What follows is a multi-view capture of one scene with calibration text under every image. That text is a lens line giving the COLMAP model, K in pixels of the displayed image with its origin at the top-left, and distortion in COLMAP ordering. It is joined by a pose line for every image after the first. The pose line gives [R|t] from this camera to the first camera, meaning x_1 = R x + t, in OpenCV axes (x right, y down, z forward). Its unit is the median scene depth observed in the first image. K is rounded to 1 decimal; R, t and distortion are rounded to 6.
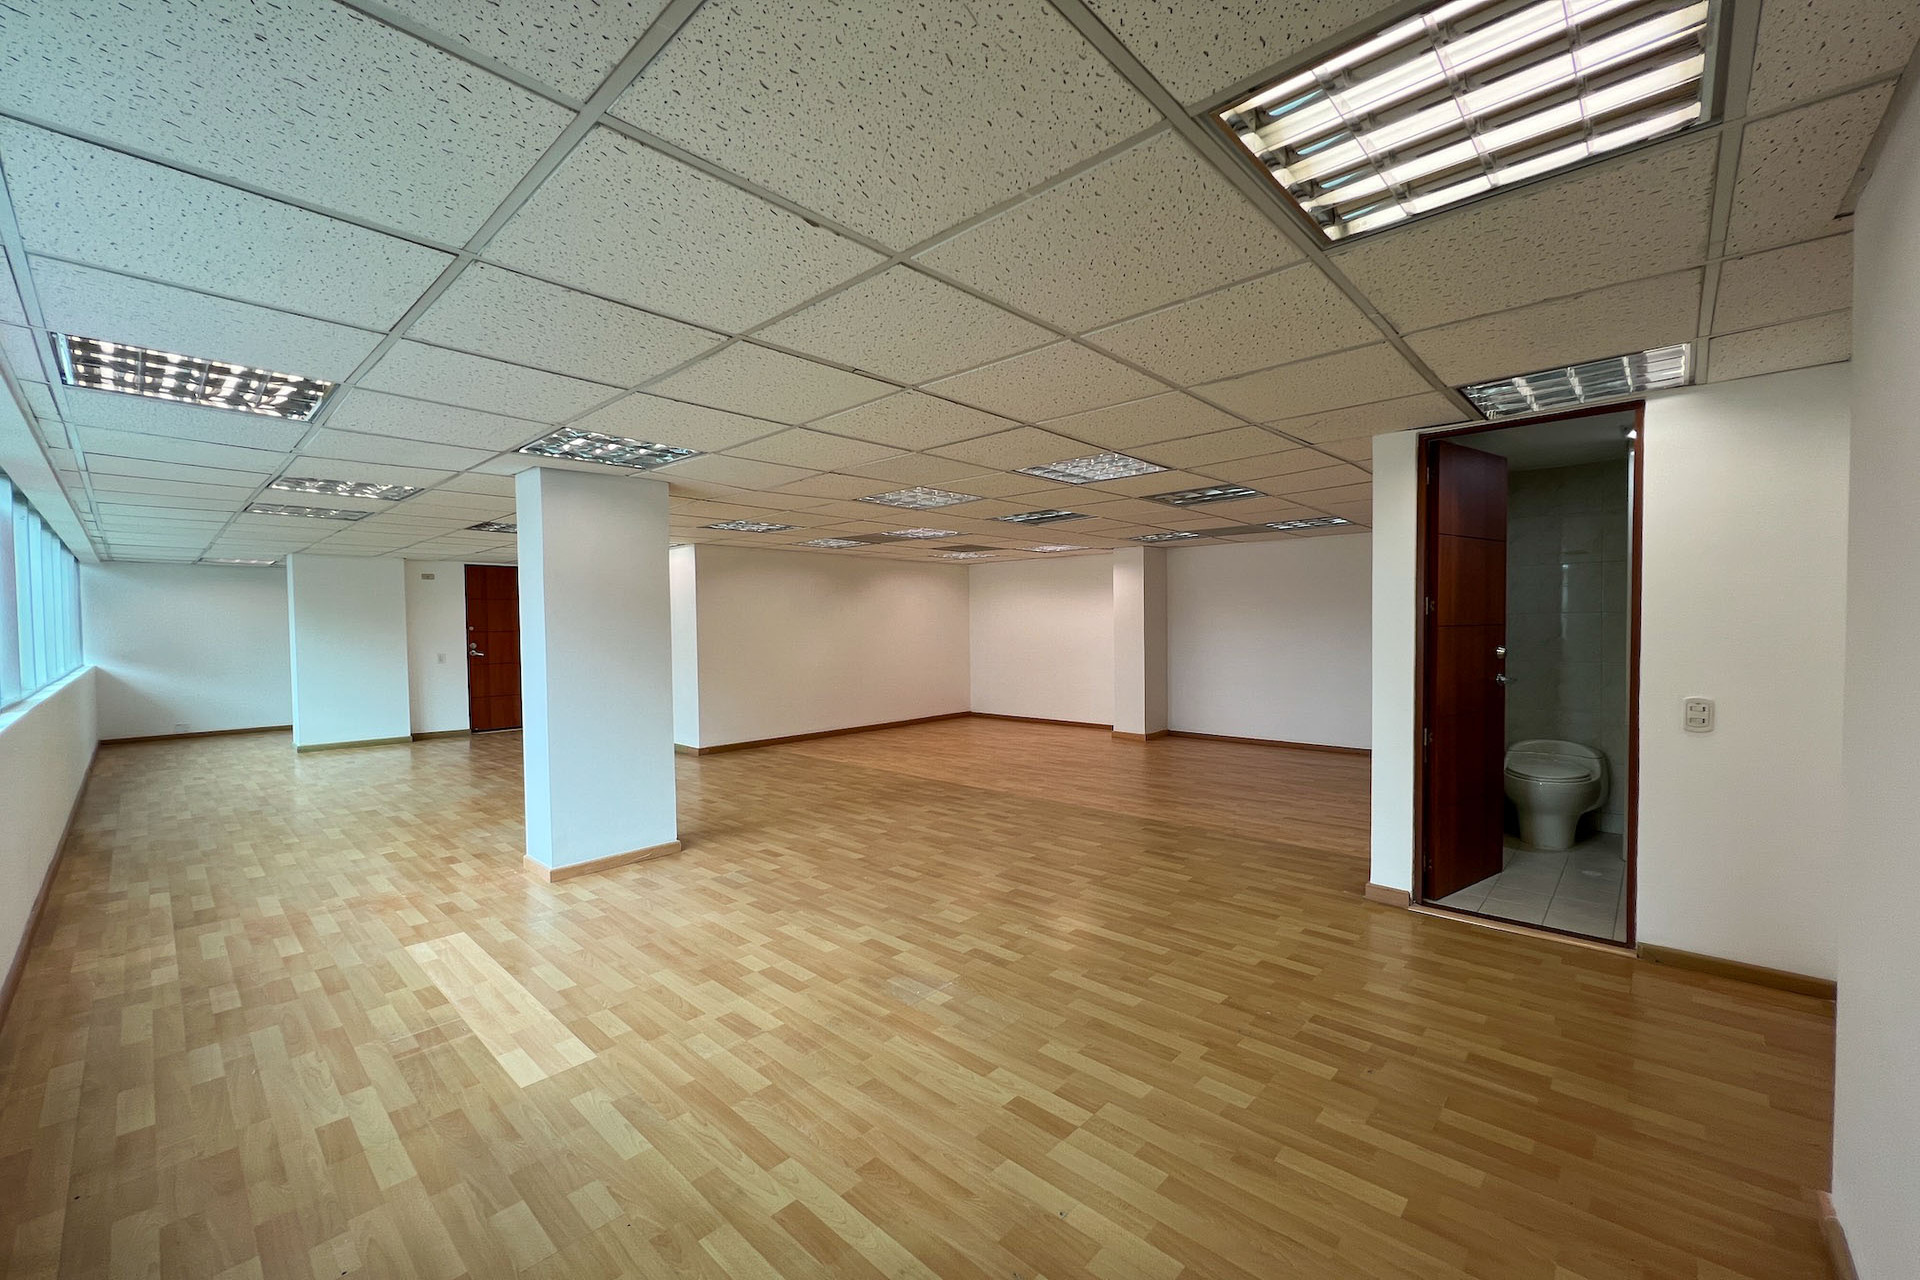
lens RADIAL K [[765.5, 0, 935.4], [0, 765.5, 643.9], [0, 0, 1]] dist [-0.003149, 0.000271]
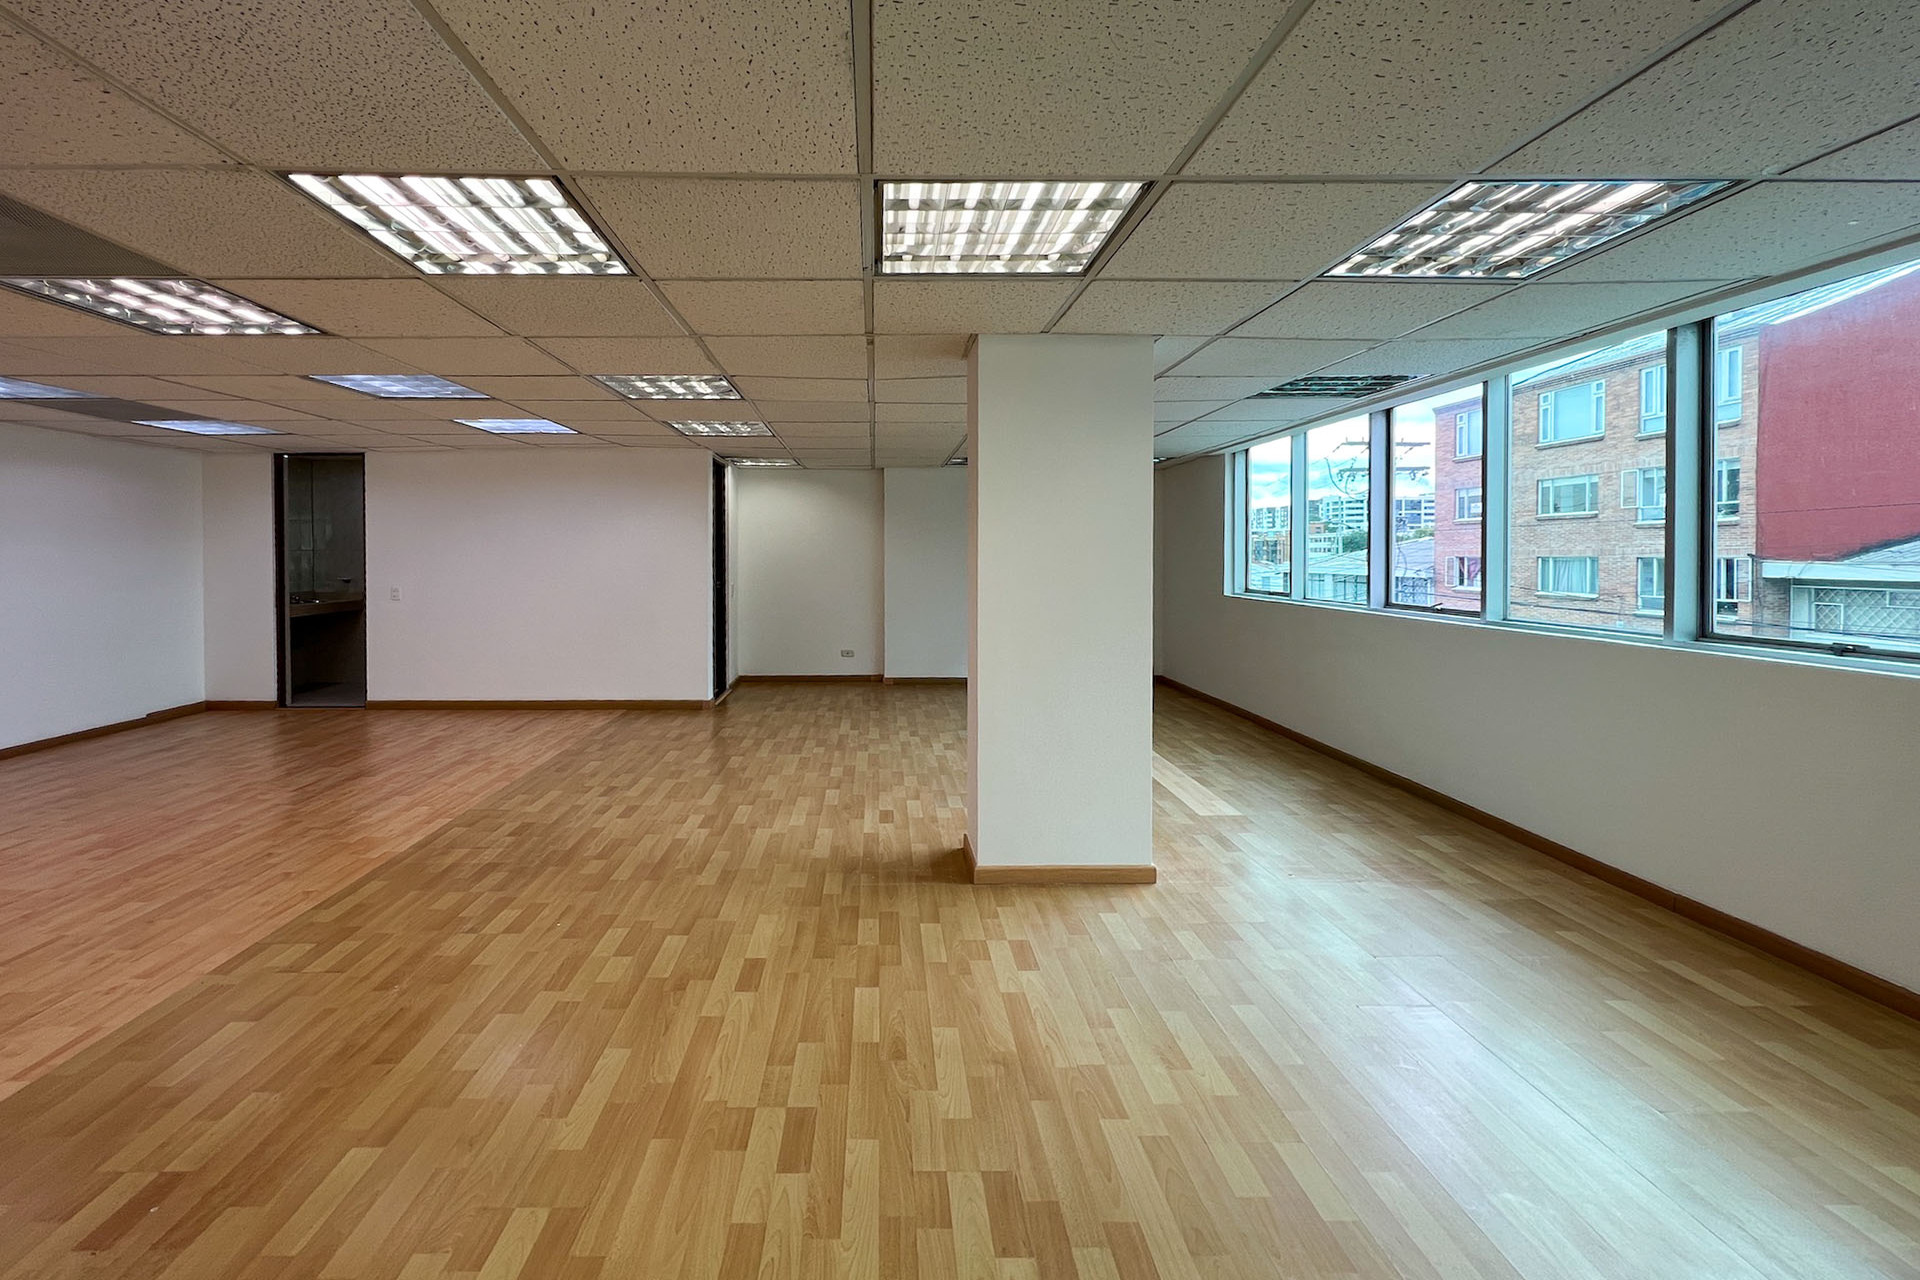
lens RADIAL K [[815.8, 0, 867.5], [0, 815.8, 578.8], [0, 0, 1]] dist [-0.011290, 0.000369]
pose [[-0.695821, -0.007987, 0.718171, -0.951342], [0.026319, 0.998983, 0.036610, -0.031922], [-0.717733, 0.044375, -0.694903, 1.820047]]
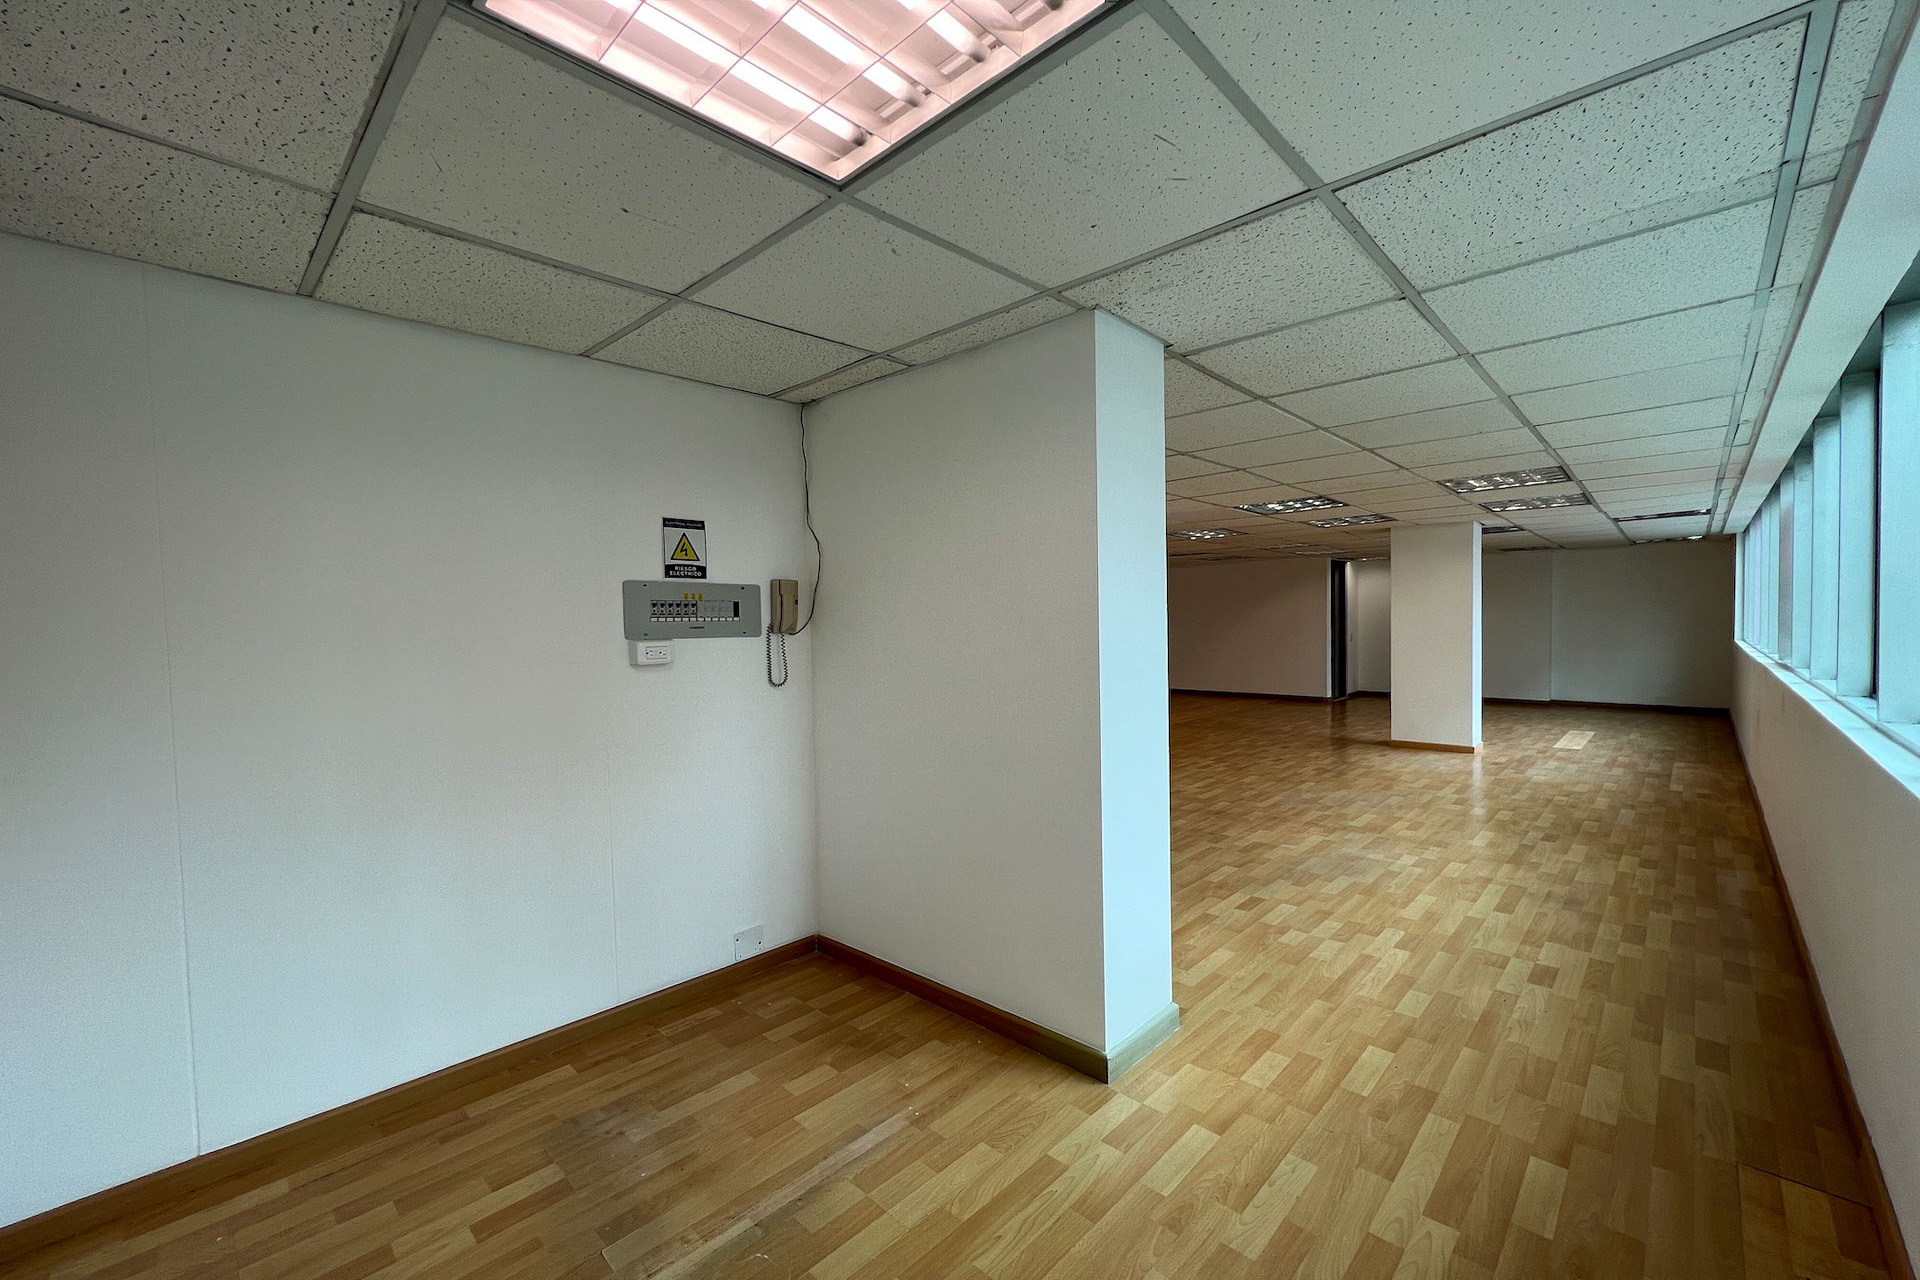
lens RADIAL K [[780.8, 0, 952.5], [0, 780.8, 641.1], [0, 0, 1]] dist [-0.002739, 0.000462]
pose [[-0.003818, -0.010975, 0.999932, -2.410970], [0.041436, 0.999079, 0.011124, -0.028800], [-0.999134, 0.041475, -0.003360, 2.292006]]
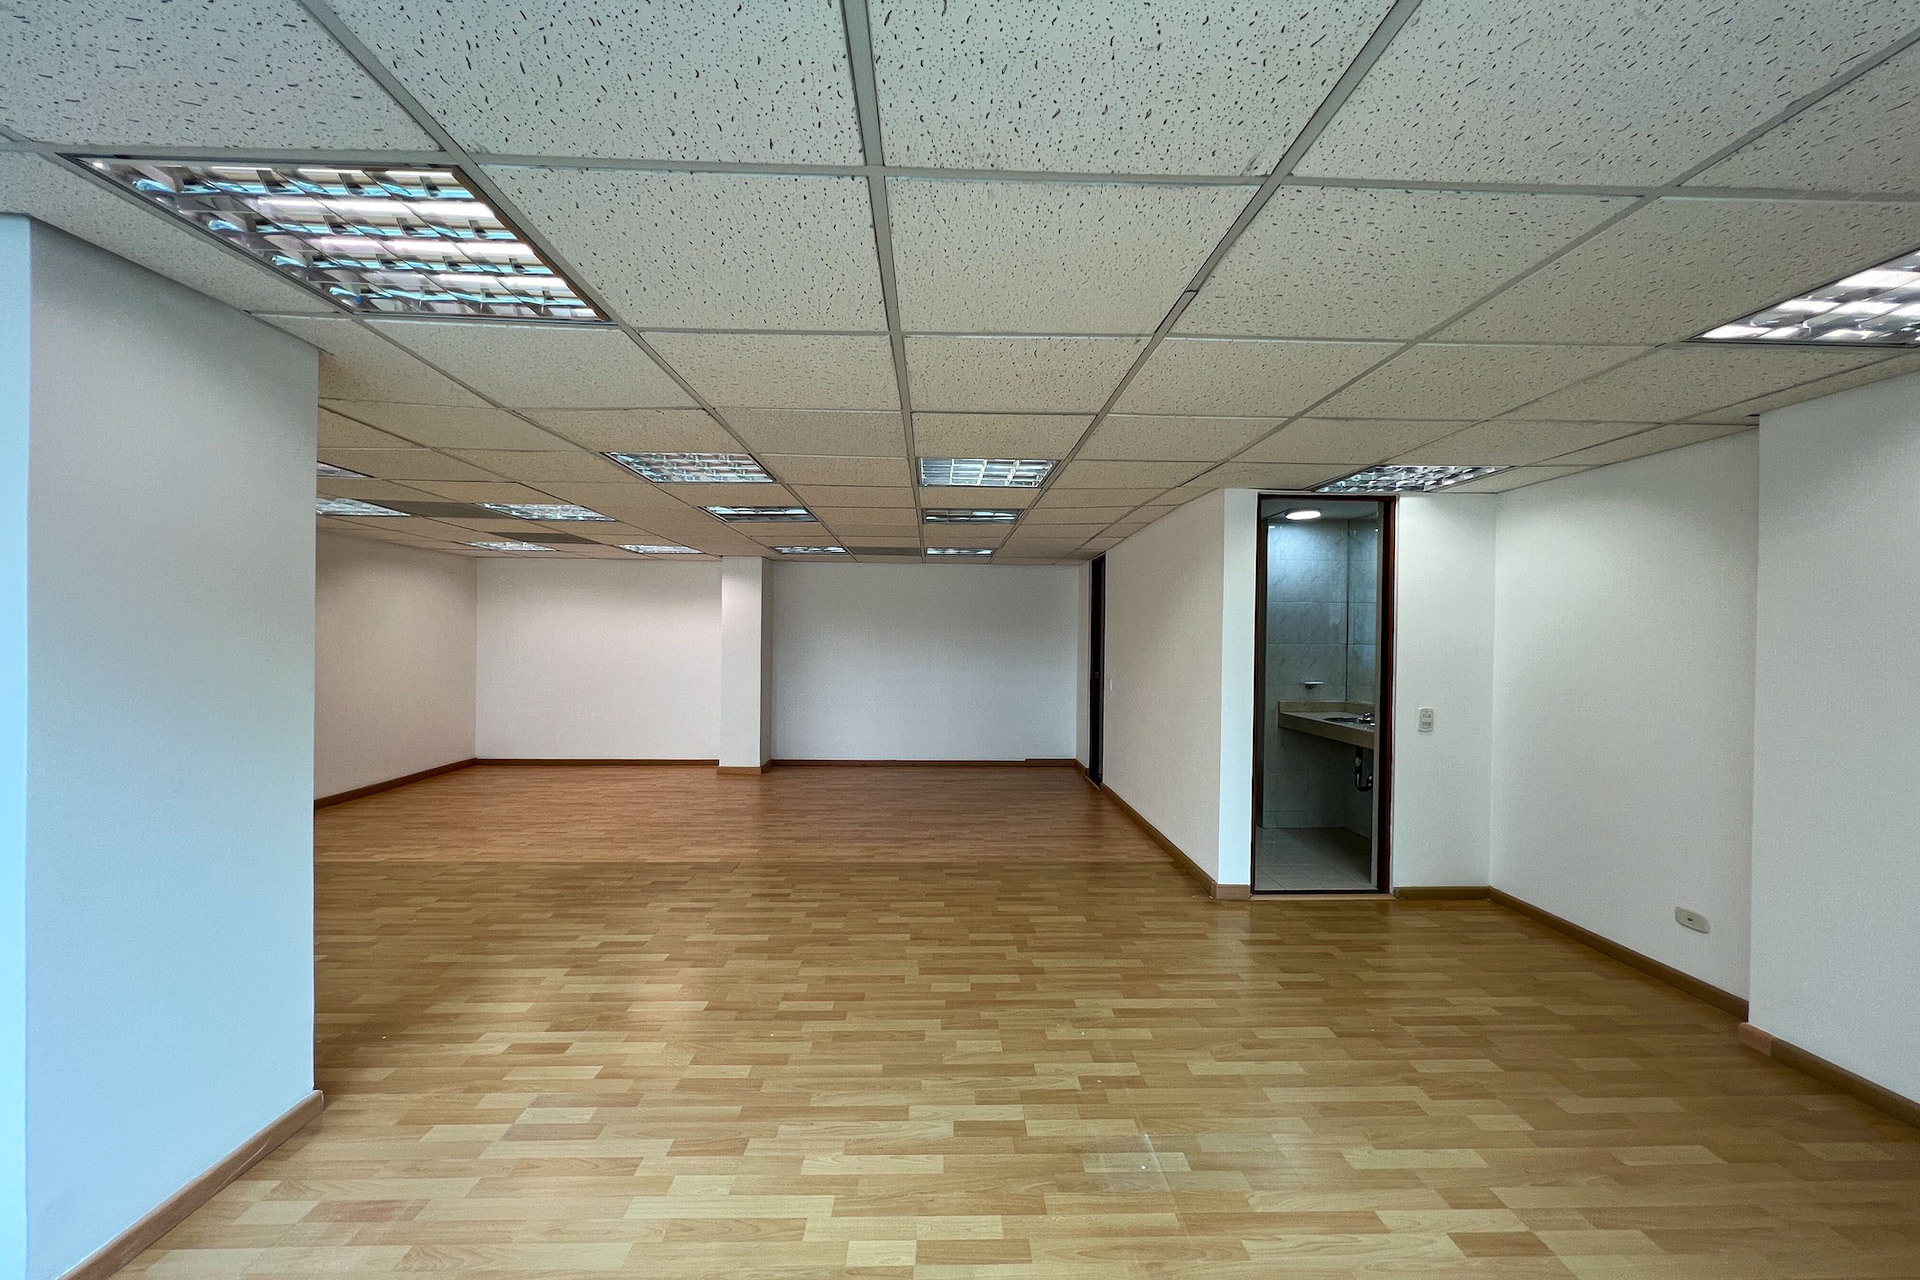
lens RADIAL K [[780.8, 0, 967.7], [0, 780.8, 646.6], [0, 0, 1]] dist [-0.002739, 0.000462]
pose [[0.701549, 0.008257, 0.712573, -0.449021], [0.002689, 0.999895, -0.014234, -0.018531], [-0.712616, 0.011902, 0.701454, 0.398882]]
